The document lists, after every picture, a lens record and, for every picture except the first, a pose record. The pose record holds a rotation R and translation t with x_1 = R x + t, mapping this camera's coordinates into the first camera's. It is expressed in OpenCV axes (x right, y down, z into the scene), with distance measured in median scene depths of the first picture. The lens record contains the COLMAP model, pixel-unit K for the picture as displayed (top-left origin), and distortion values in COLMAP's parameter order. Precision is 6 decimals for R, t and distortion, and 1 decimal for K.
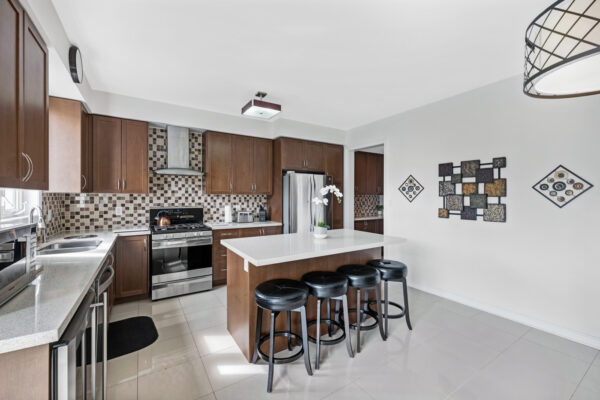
lens RADIAL K [[251.5, 0, 300.3], [0, 251.5, 200.1], [0, 0, 1]] dist [-0.002833, 0.000575]
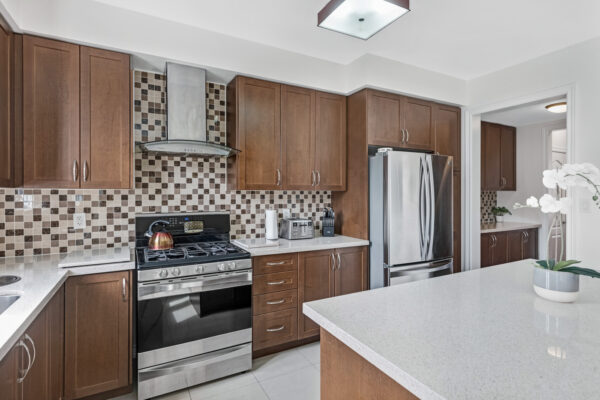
lens RADIAL K [[330.7, 0, 332.0], [0, 330.7, 198.1], [0, 0, 1]] dist [-0.000073, 0.002857]
pose [[0.999747, -0.003146, -0.022285, -0.146234], [0.003144, 0.999995, -0.000165, -0.004154], [0.022286, 0.000095, 0.999752, 0.272032]]
